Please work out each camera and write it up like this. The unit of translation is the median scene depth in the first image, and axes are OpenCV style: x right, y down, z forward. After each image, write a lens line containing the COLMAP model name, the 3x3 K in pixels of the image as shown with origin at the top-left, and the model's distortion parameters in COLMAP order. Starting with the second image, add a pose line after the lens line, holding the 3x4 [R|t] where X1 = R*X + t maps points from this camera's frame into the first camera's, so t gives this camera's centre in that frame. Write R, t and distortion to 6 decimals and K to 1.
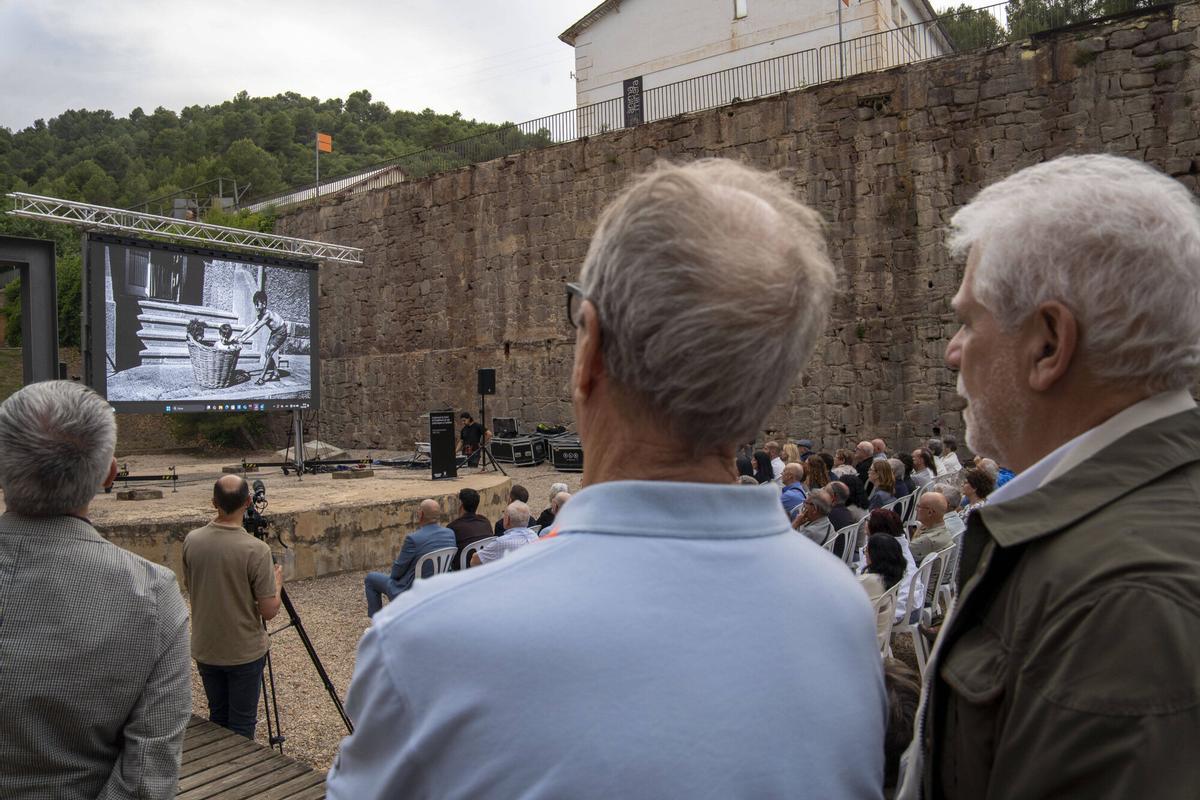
lens RADIAL K [[846.3, 0, 600.7], [0, 846.3, 400.0], [0, 0, 1]] dist [-0.132880, 0.085926]
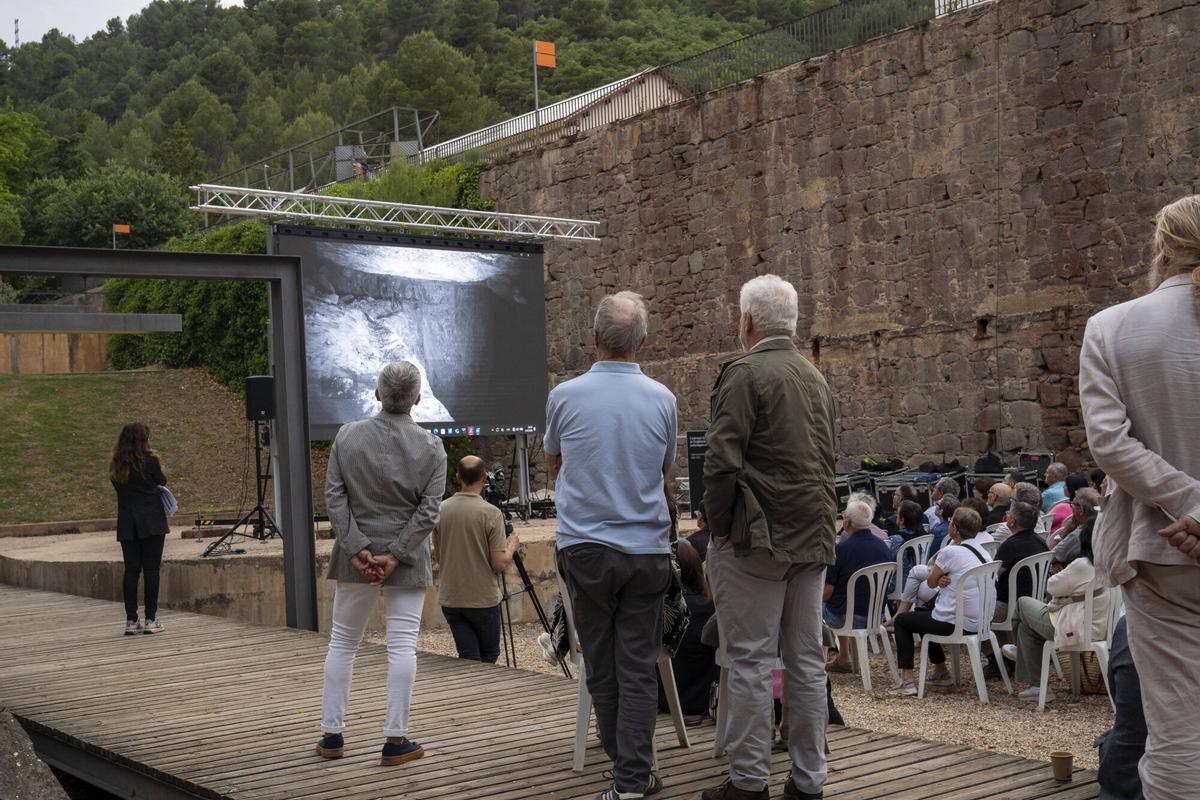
lens RADIAL K [[1456.4, 0, 604.5], [0, 1456.4, 392.9], [0, 0, 1]] dist [0.080465, 0.000000]
pose [[0.958656, -0.029769, -0.283008, 0.058664], [0.020520, 0.999156, -0.035589, 0.014062], [0.283828, 0.028310, 0.958457, -0.172520]]
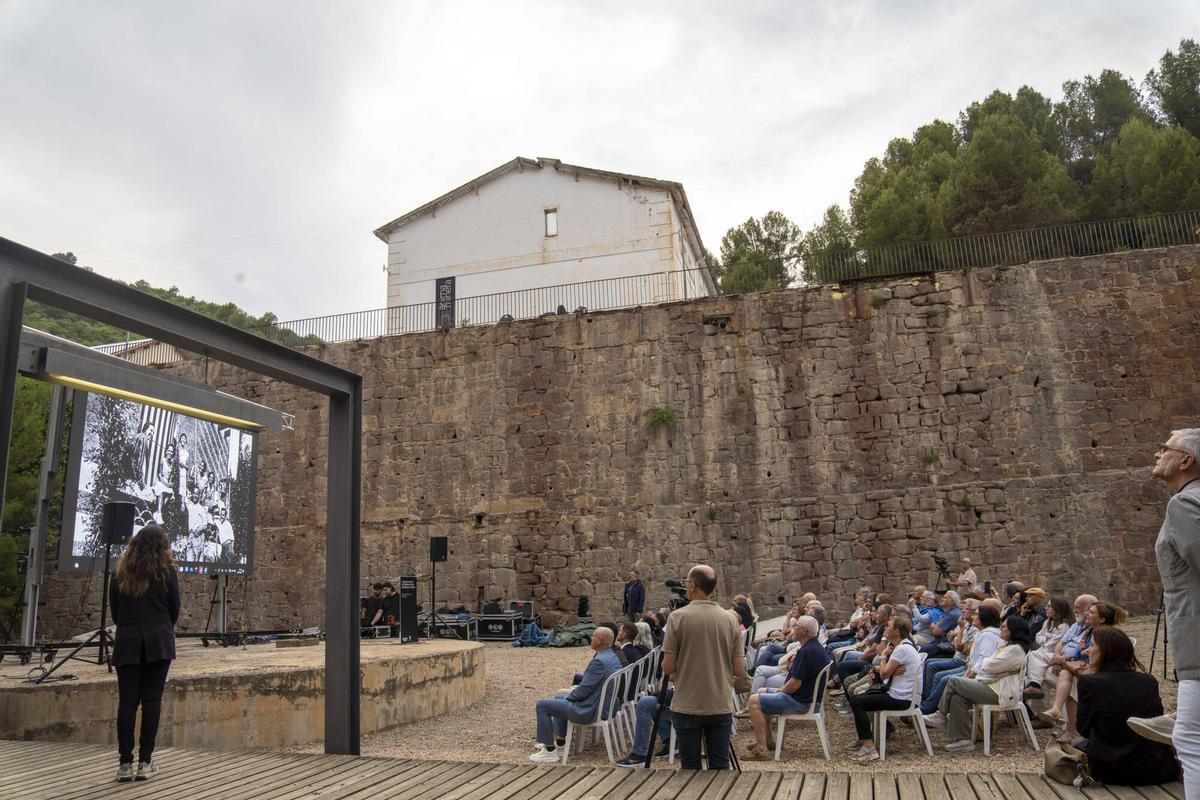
lens RADIAL K [[846.3, 0, 610.1], [0, 846.3, 398.6], [0, 0, 1]] dist [-0.132880, 0.085926]
pose [[0.938086, 0.067446, 0.339772, -0.178621], [0.013817, 0.972795, -0.231253, 0.023640], [-0.346126, 0.221630, 0.911634, -0.032052]]
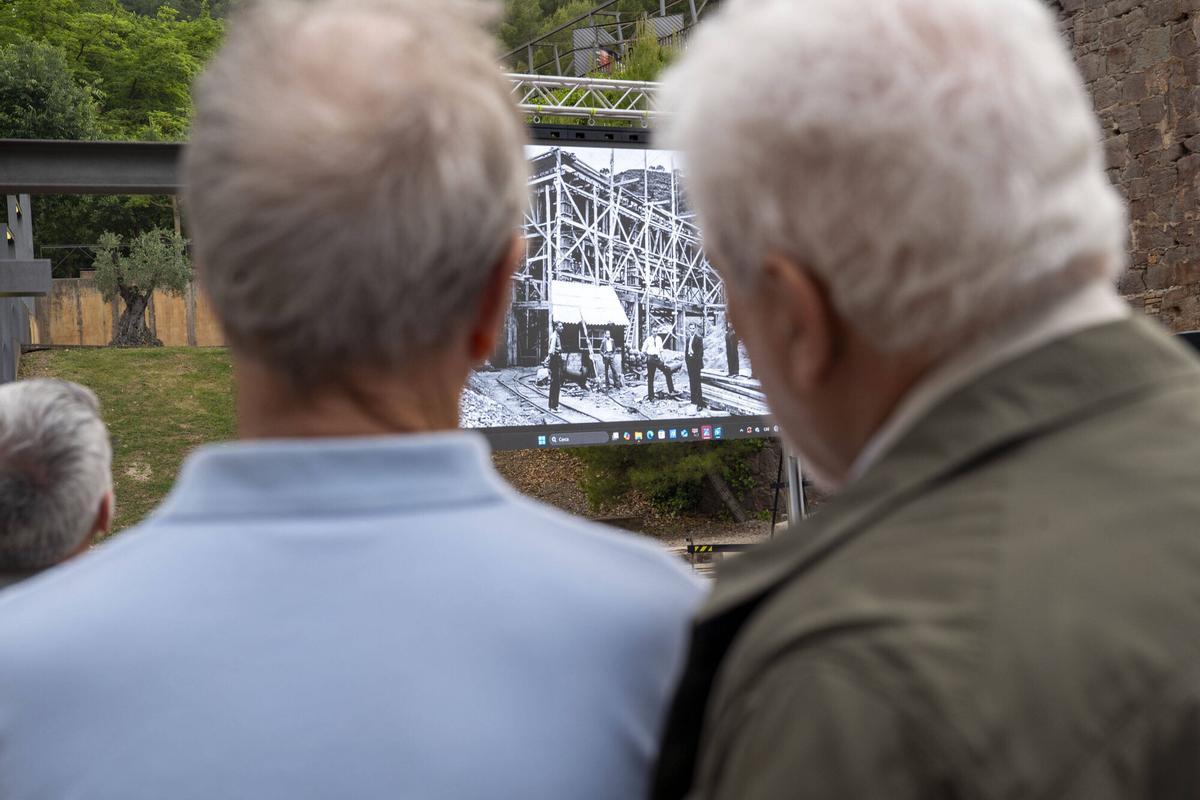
lens RADIAL K [[1830.0, 0, 594.7], [0, 1830.0, 406.3], [0, 0, 1]] dist [0.181820, 0.000000]
pose [[0.883165, -0.034707, -0.467777, 0.027867], [0.032921, 0.999386, -0.011994, 0.002096], [0.467906, -0.004807, 0.883765, -0.011959]]
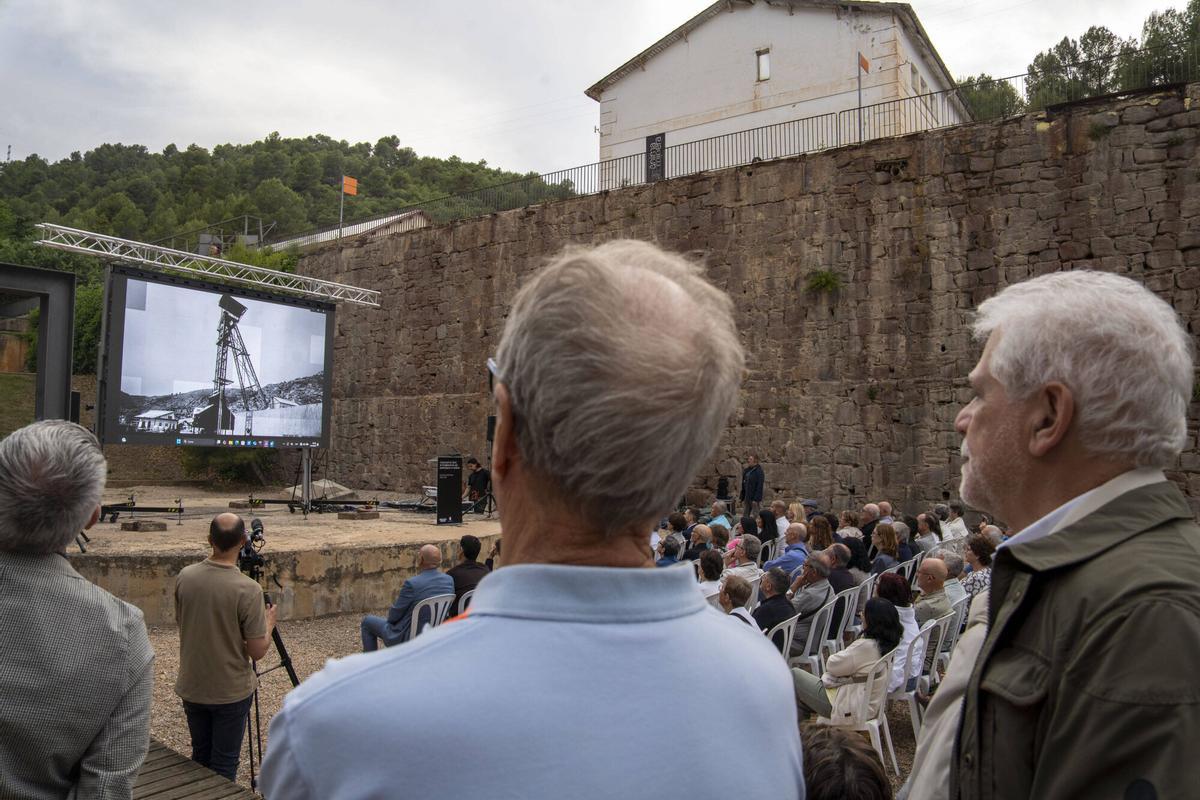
lens RADIAL K [[846.3, 0, 605.8], [0, 846.3, 397.6], [0, 0, 1]] dist [-0.132880, 0.085926]
pose [[0.999151, 0.039611, -0.011346, 0.002867], [-0.040240, 0.997265, -0.061995, -0.000897], [0.008860, 0.062399, 0.998012, -0.001496]]
